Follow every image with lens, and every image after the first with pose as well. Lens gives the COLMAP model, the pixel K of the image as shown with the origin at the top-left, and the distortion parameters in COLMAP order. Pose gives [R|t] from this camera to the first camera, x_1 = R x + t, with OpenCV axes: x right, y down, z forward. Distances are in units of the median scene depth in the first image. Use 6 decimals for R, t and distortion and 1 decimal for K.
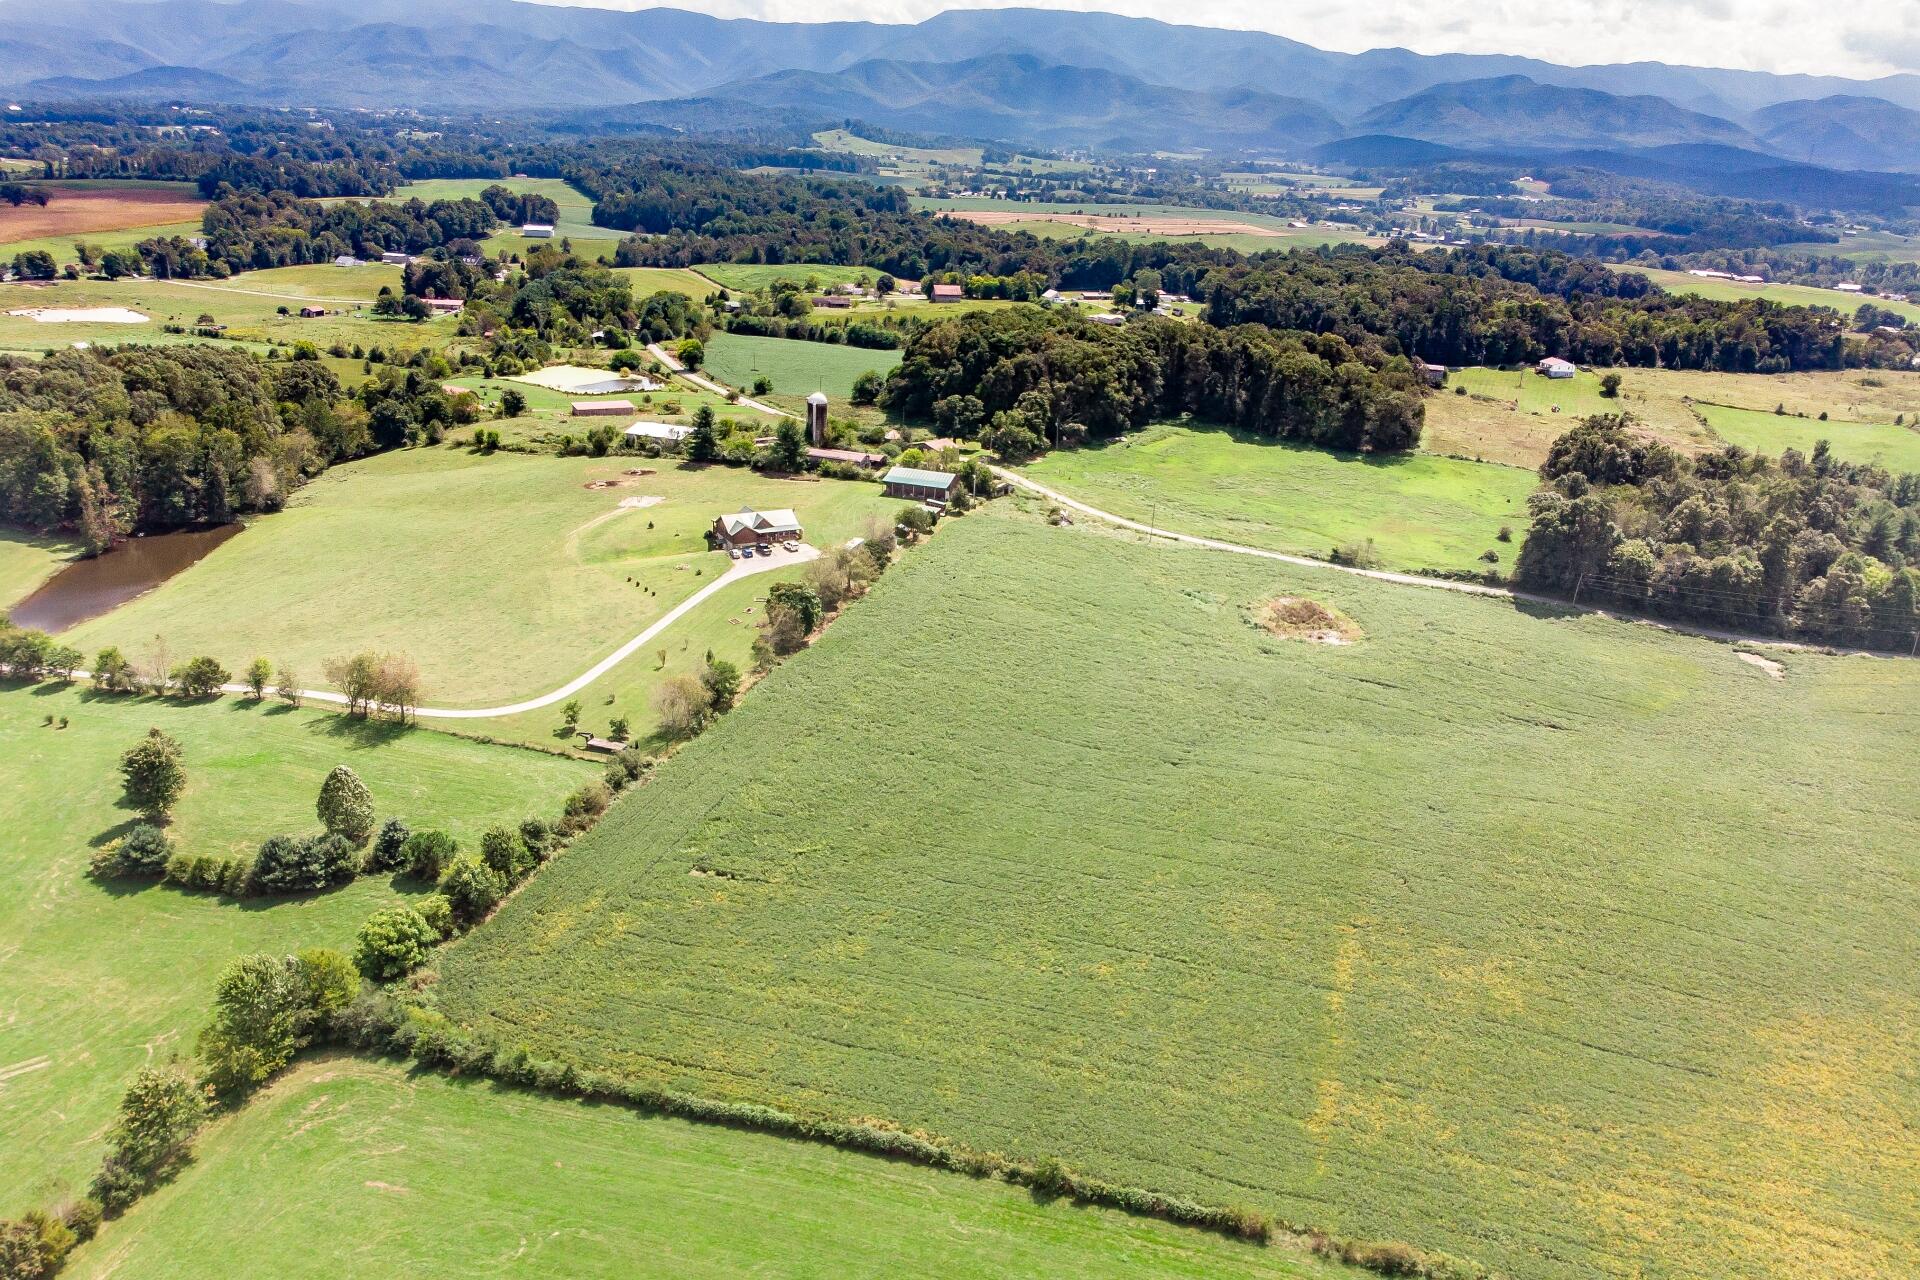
lens RADIAL K [[1366.8, 0, 960.0], [0, 1366.8, 640.0], [0, 0, 1]] dist [-0.093548, 0.044158]
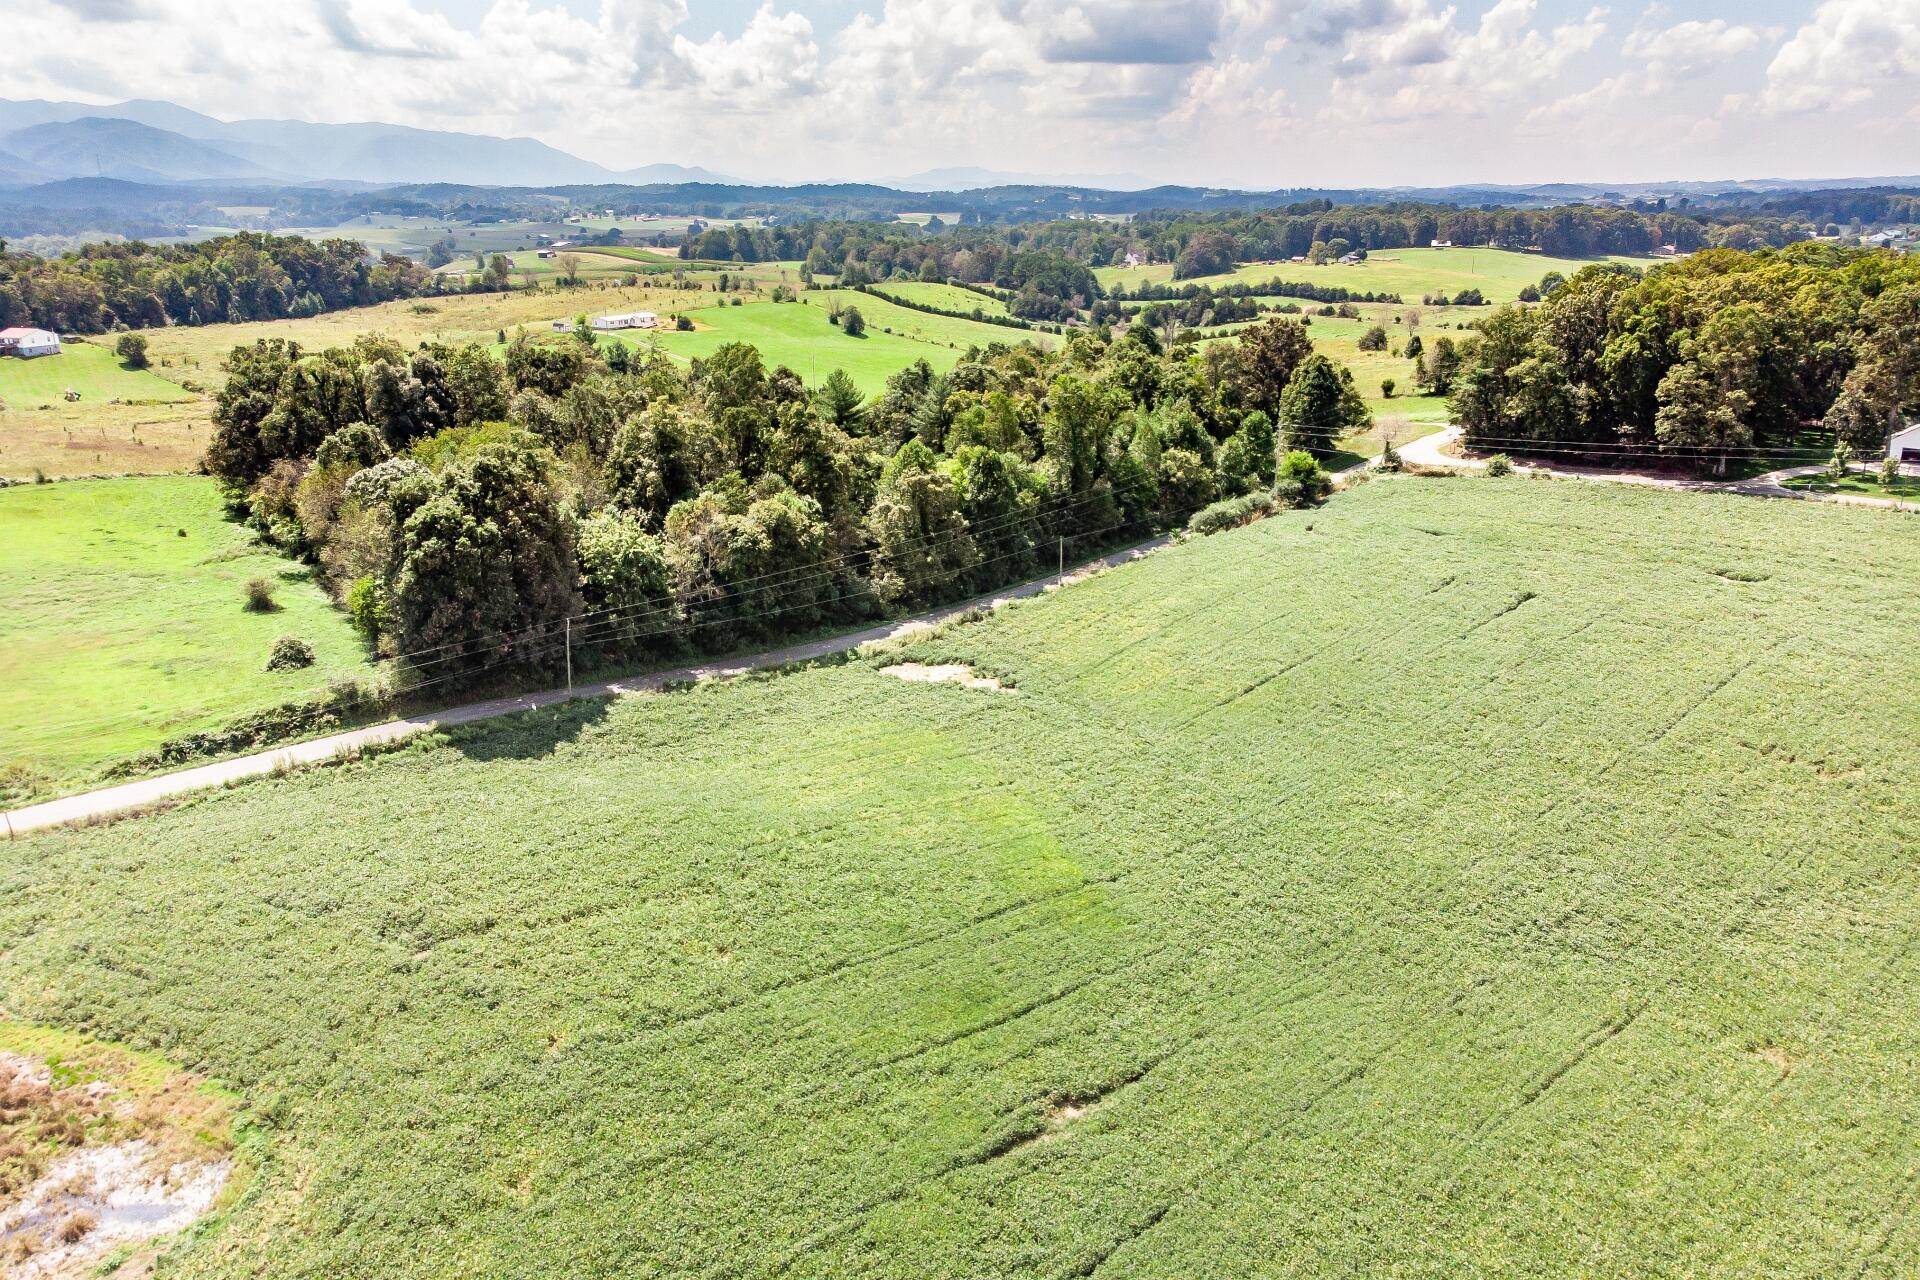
lens RADIAL K [[1366.8, 0, 960.0], [0, 1366.8, 640.0], [0, 0, 1]] dist [-0.093548, 0.044158]
pose [[0.443914, -0.298458, 0.844904, 0.148928], [0.316120, 0.934438, 0.163995, -0.068904], [-0.838456, 0.194291, 0.509158, 0.638243]]
